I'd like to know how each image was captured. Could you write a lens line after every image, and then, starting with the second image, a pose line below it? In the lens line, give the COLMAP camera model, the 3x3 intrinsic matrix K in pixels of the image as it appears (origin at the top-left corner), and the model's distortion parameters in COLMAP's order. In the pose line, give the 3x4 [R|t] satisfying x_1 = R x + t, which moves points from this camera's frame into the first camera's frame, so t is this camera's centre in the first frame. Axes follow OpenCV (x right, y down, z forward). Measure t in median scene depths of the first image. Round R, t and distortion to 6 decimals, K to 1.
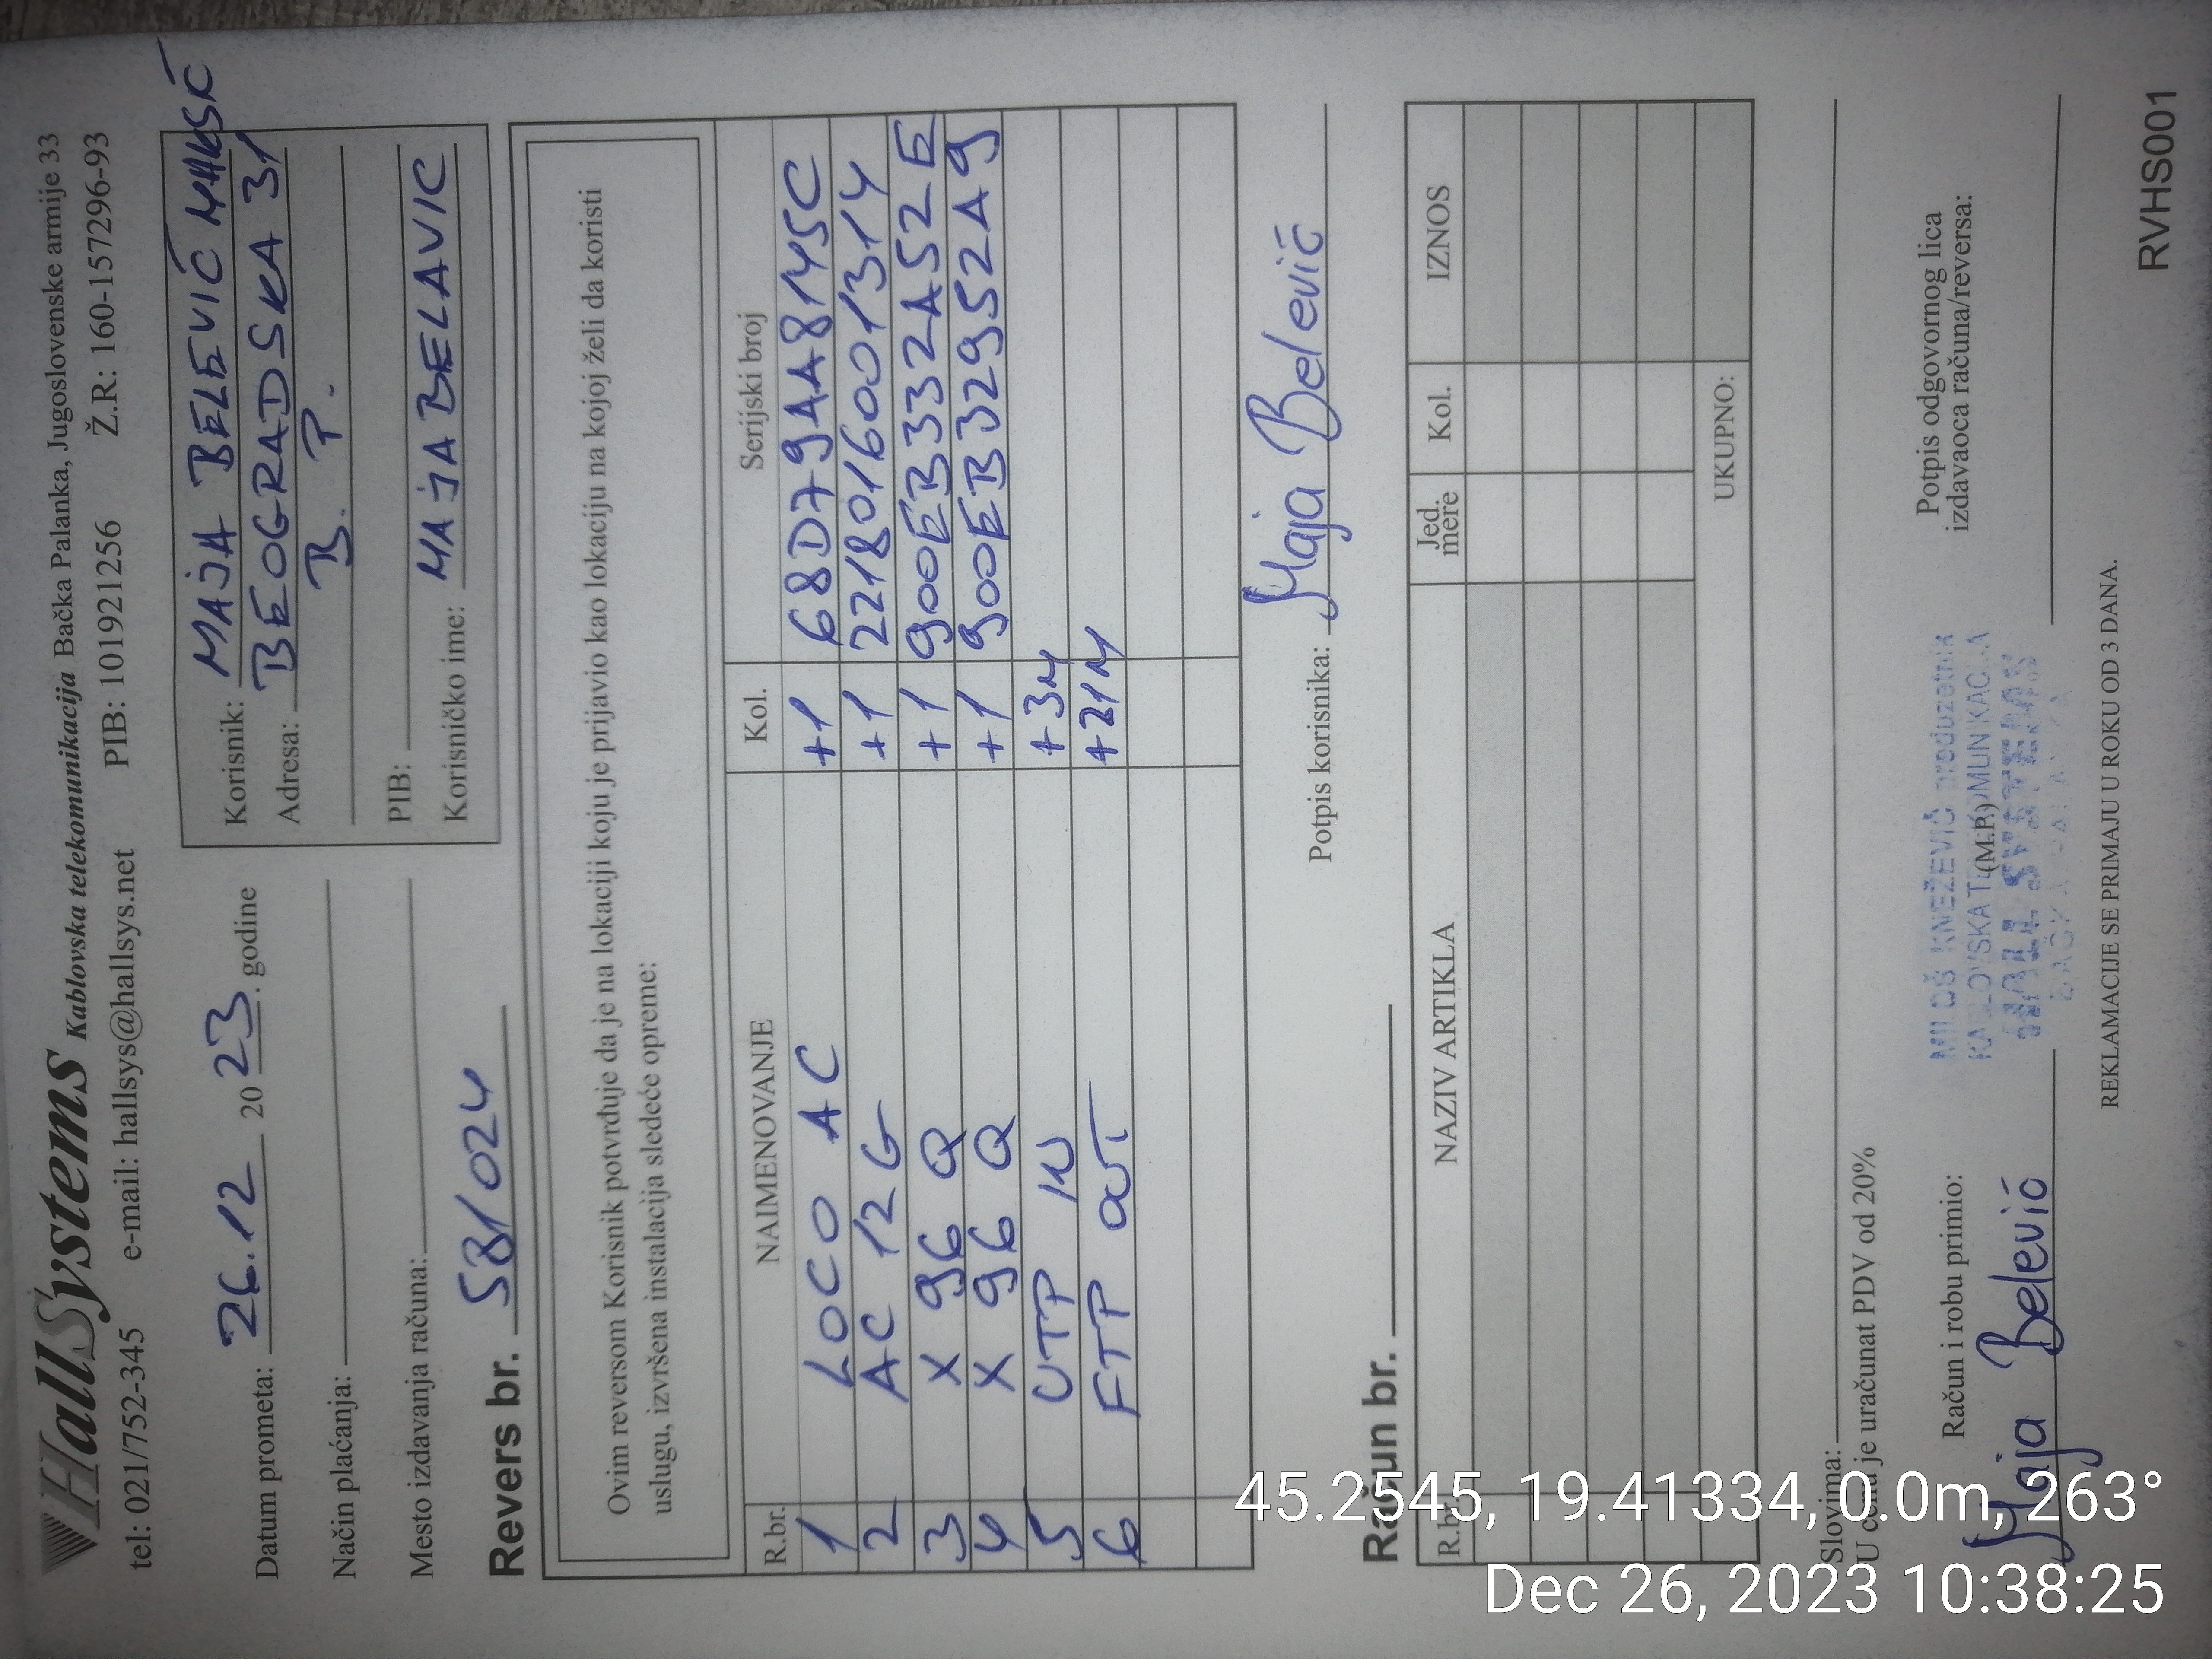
lens RADIAL K [[1826.6, 0, 1106.0], [0, 1826.6, 829.5], [0, 0, 1]] dist [-0.003396, -0.006964]
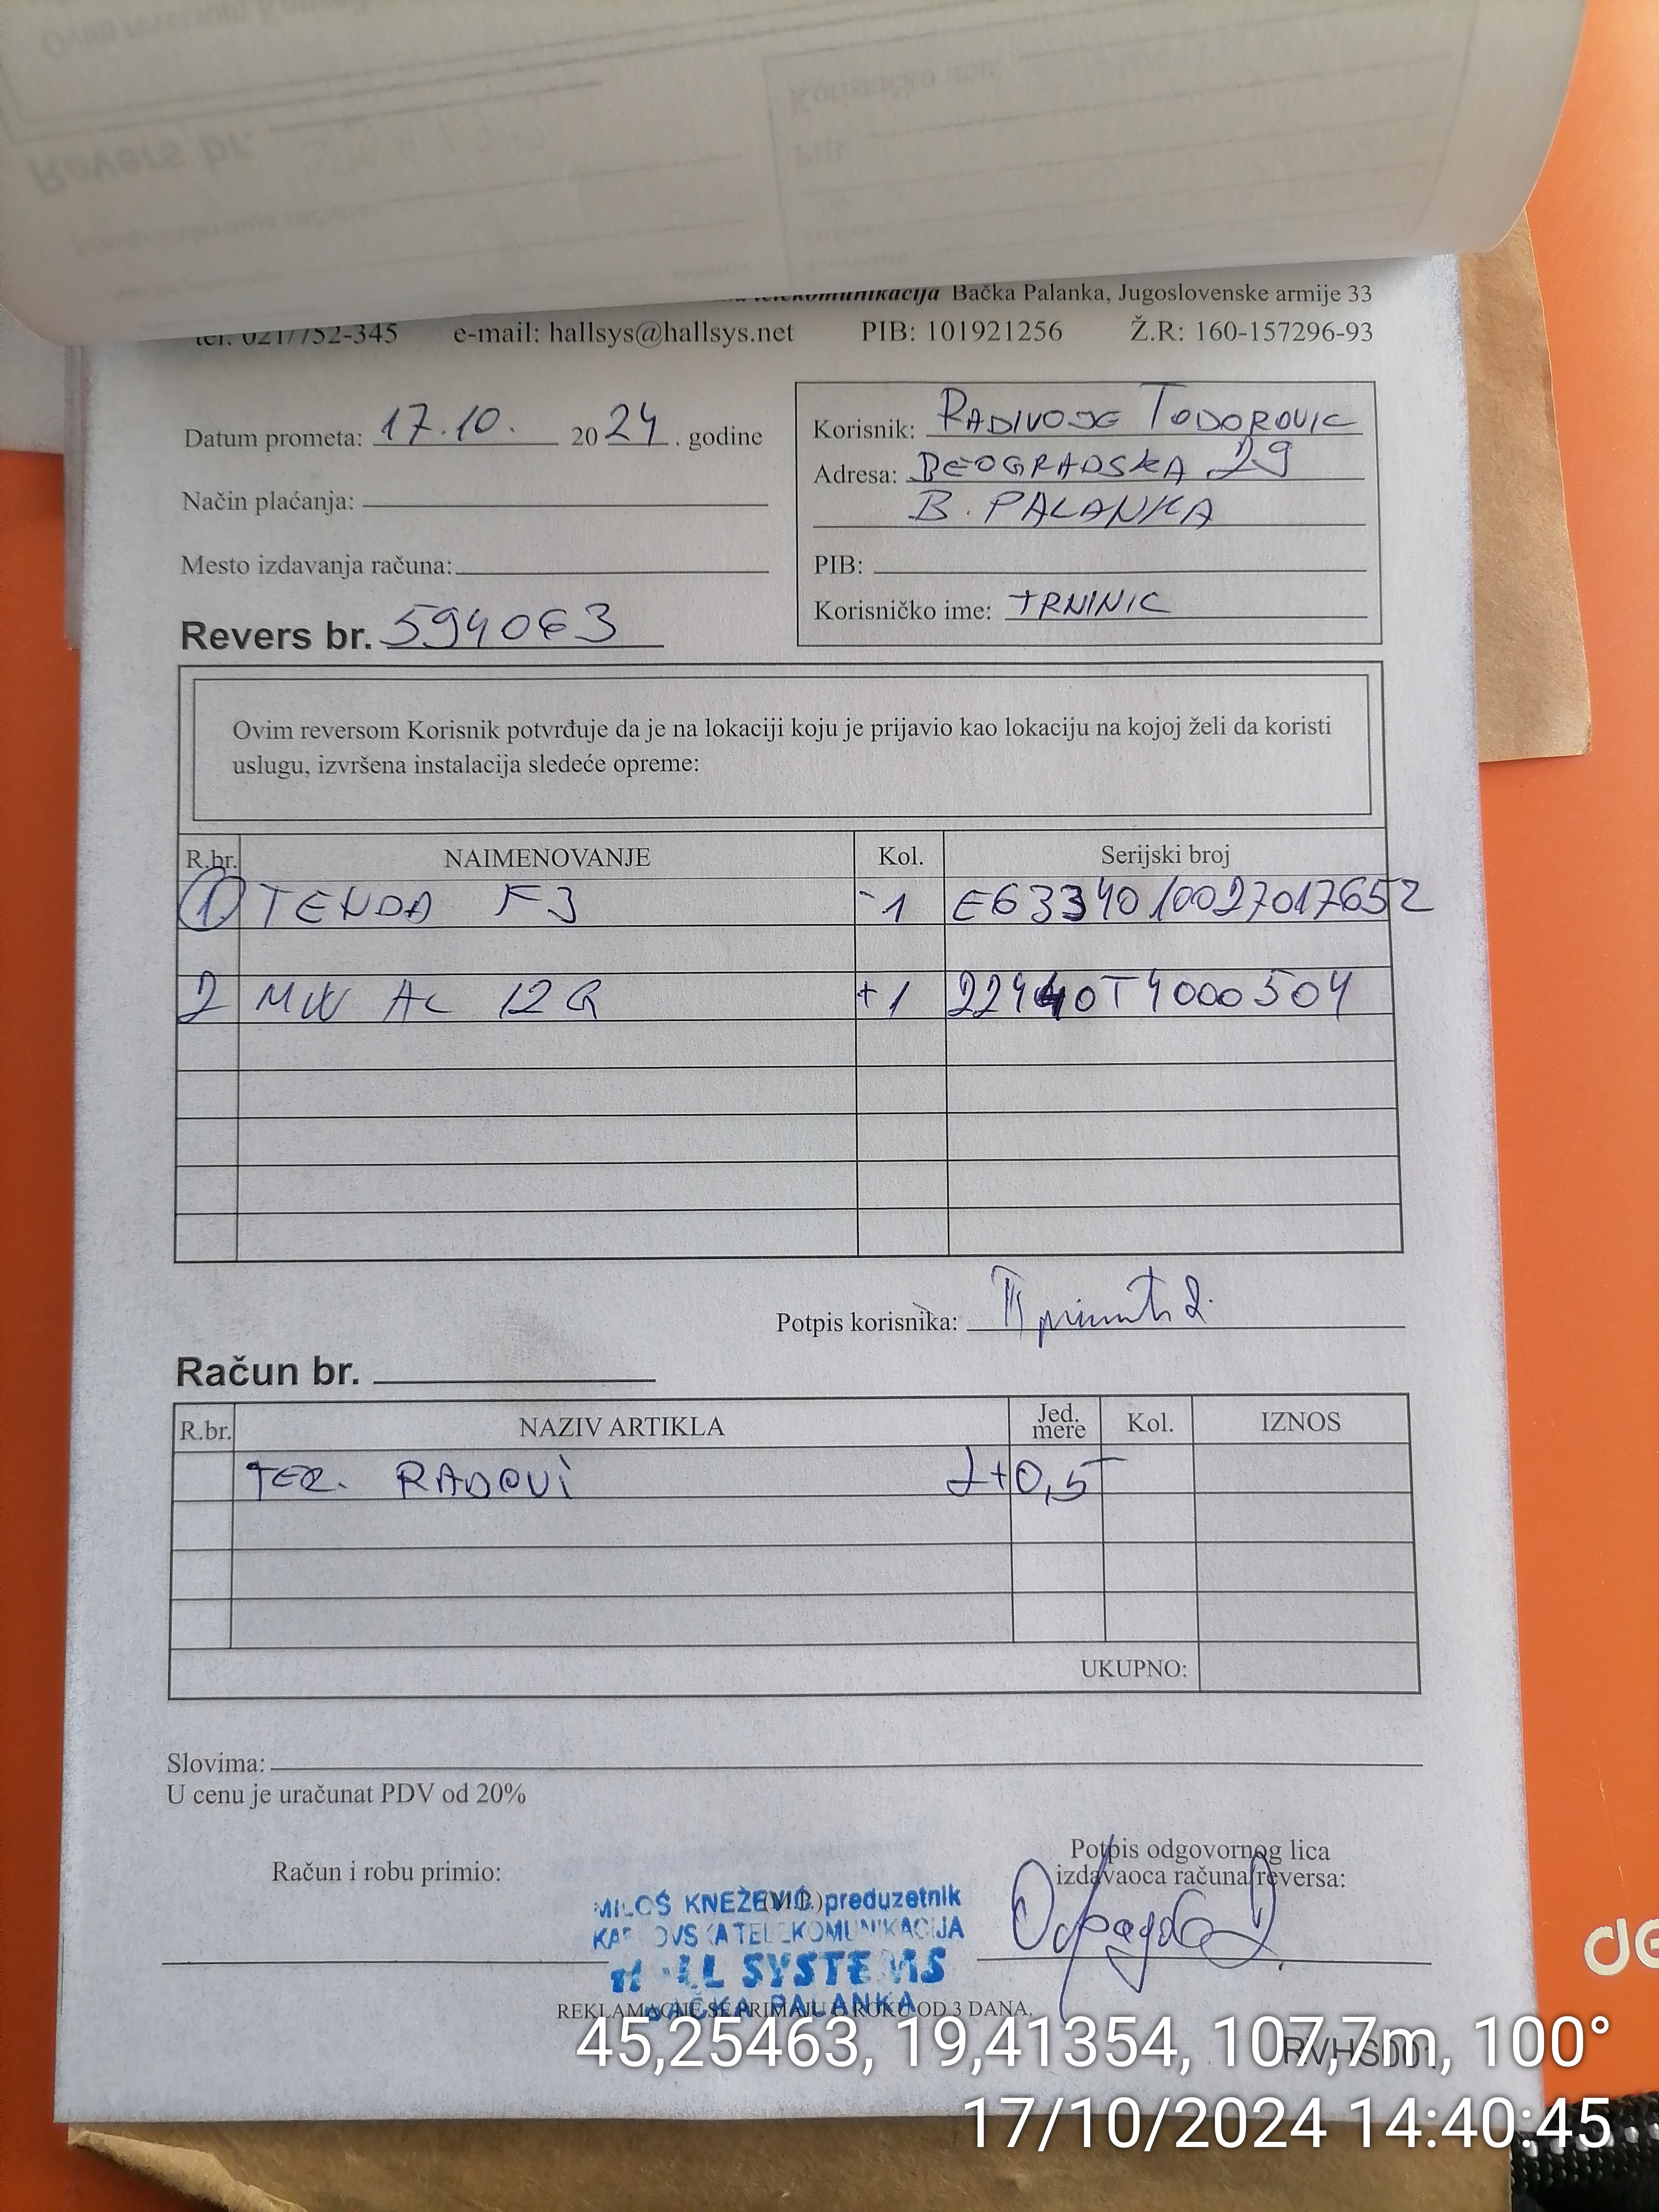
lens RADIAL K [[1746.9, 0, 829.5], [0, 1746.9, 1106.0], [0, 0, 1]] dist [-0.002718, 0.001323]
pose [[-0.005949, 0.999866, -0.015235, -0.006260], [-0.999849, -0.006196, -0.016244, 0.002759], [-0.016336, 0.015136, 0.999752, -0.145010]]
